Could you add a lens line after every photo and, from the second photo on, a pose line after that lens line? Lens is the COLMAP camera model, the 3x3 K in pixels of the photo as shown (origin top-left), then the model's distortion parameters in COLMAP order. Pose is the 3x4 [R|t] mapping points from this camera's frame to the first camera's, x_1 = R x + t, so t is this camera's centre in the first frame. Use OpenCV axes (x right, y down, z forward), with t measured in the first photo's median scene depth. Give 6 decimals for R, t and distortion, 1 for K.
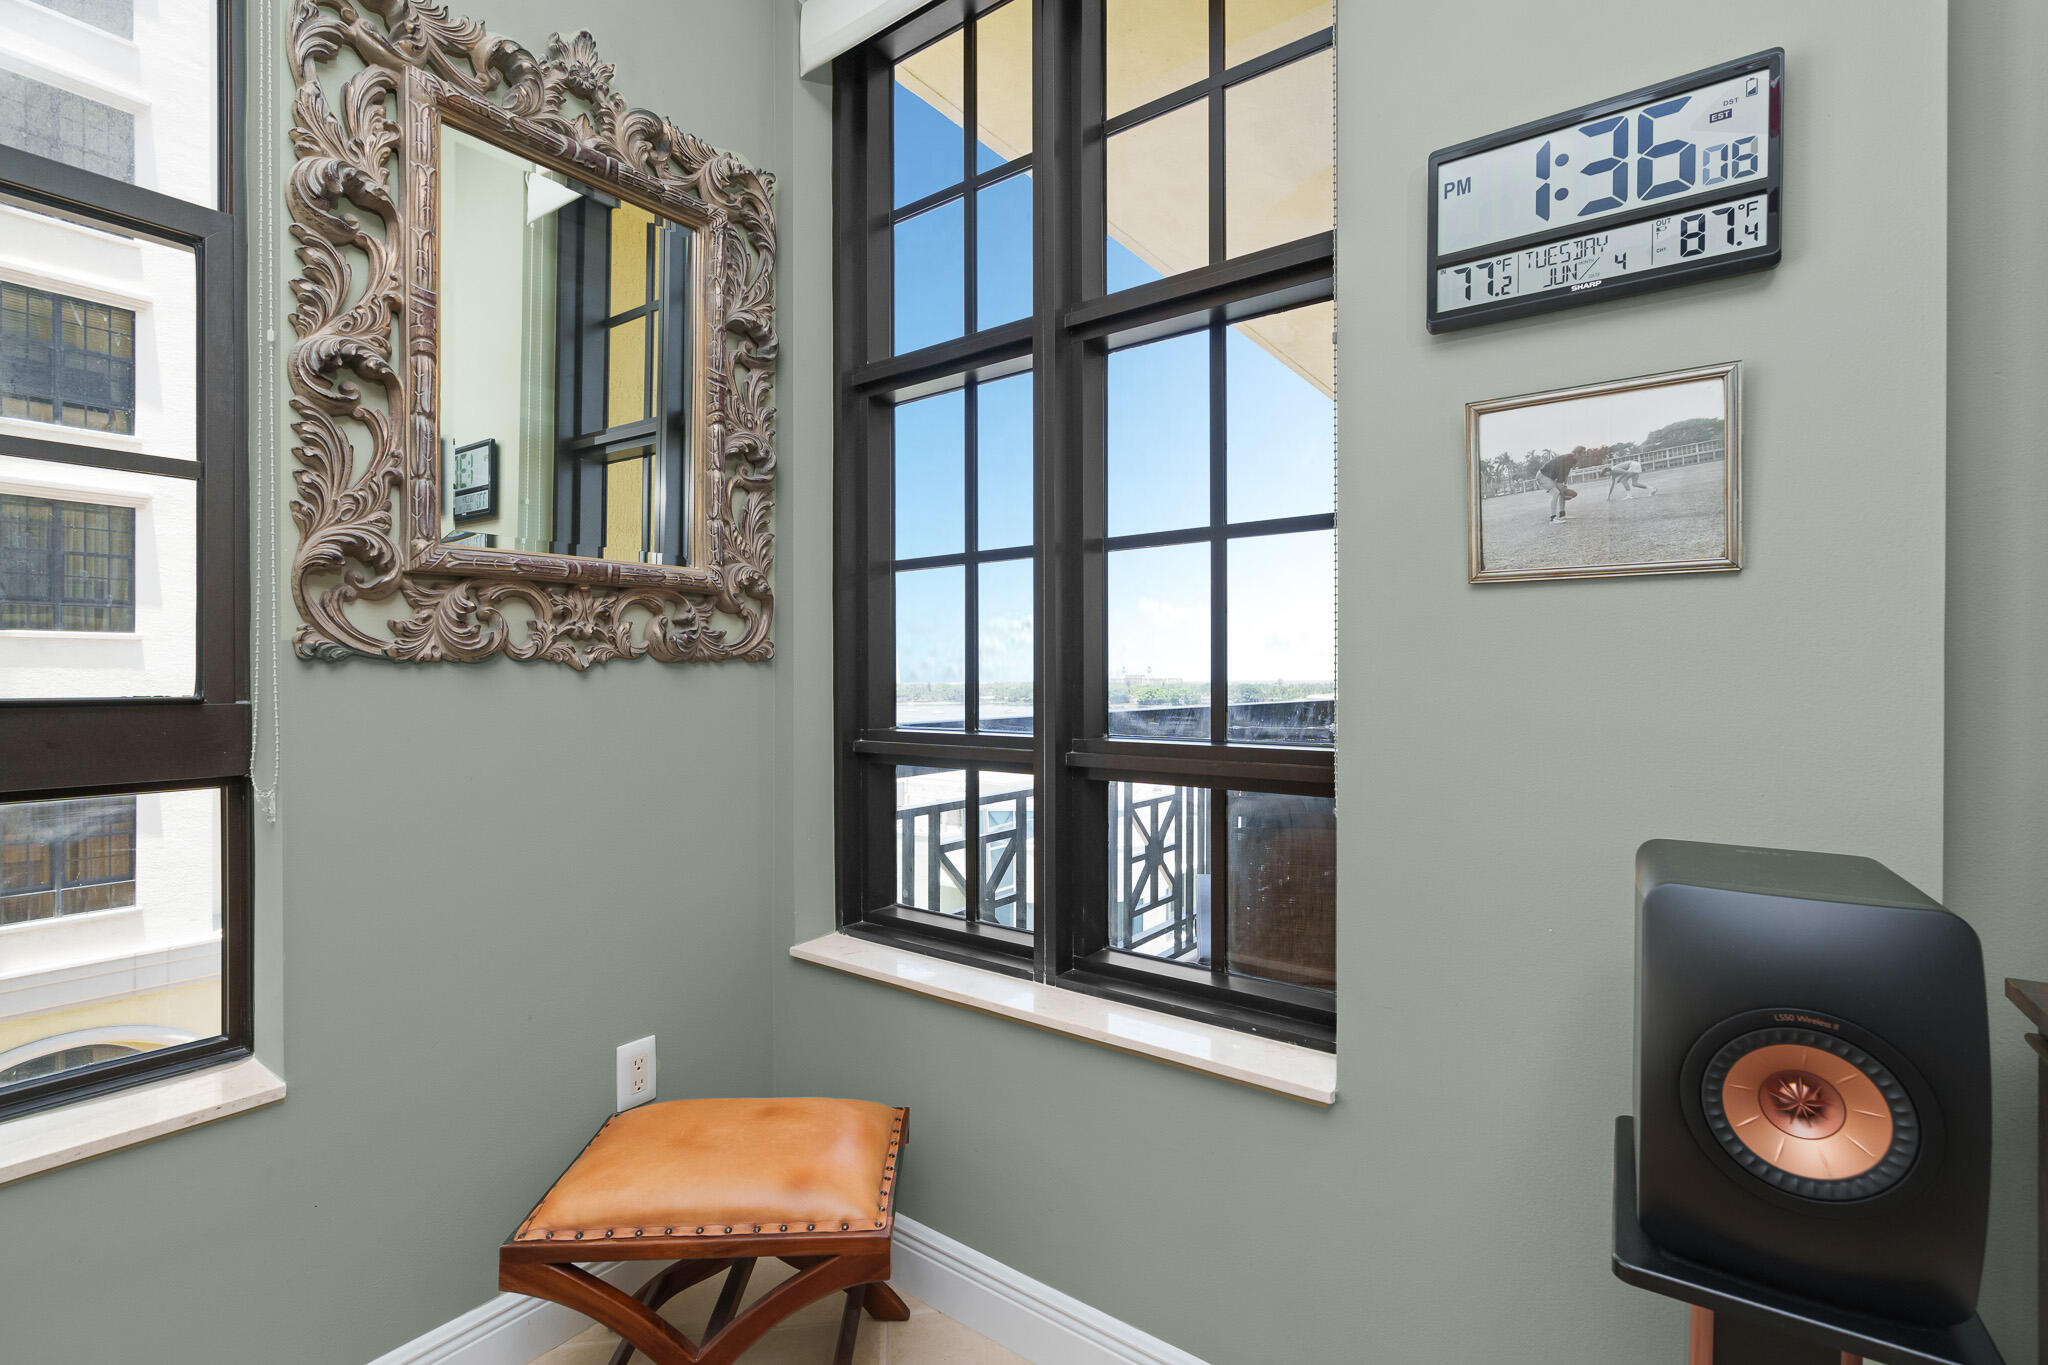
lens RADIAL K [[929.1, 0, 1025.9], [0, 929.1, 675.1], [0, 0, 1]] dist [-0.001682, -0.000030]
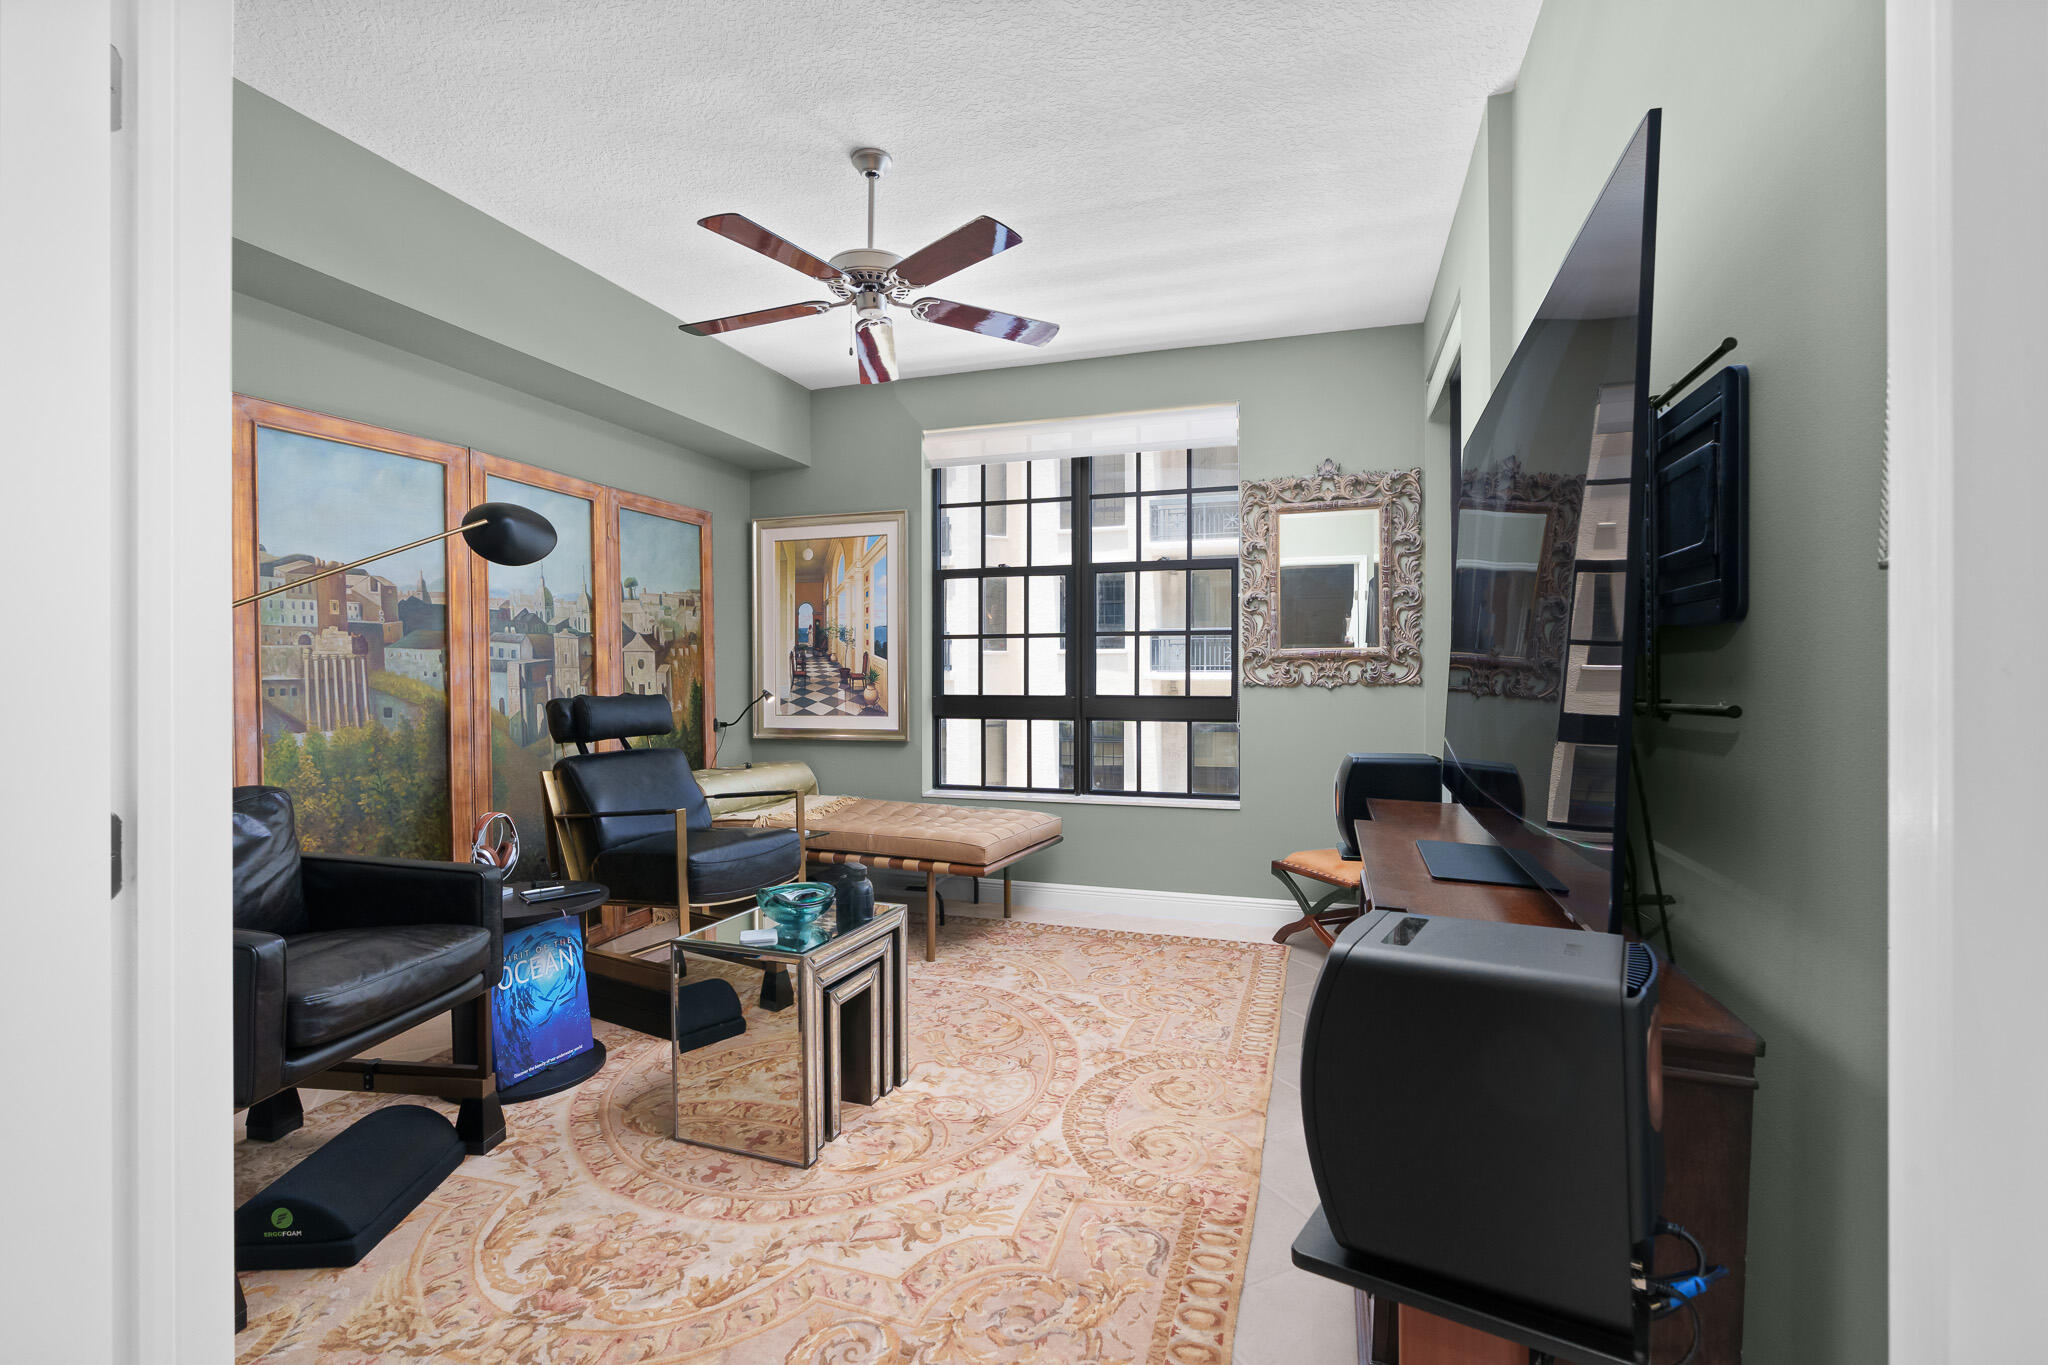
lens RADIAL K [[929.1, 0, 1025.9], [0, 929.1, 675.1], [0, 0, 1]] dist [-0.001682, -0.000030]
pose [[0.312313, 0.002464, -0.949976, 1.666283], [0.000051, 0.999997, 0.002610, -0.048449], [0.949979, -0.000864, 0.312312, -0.638607]]
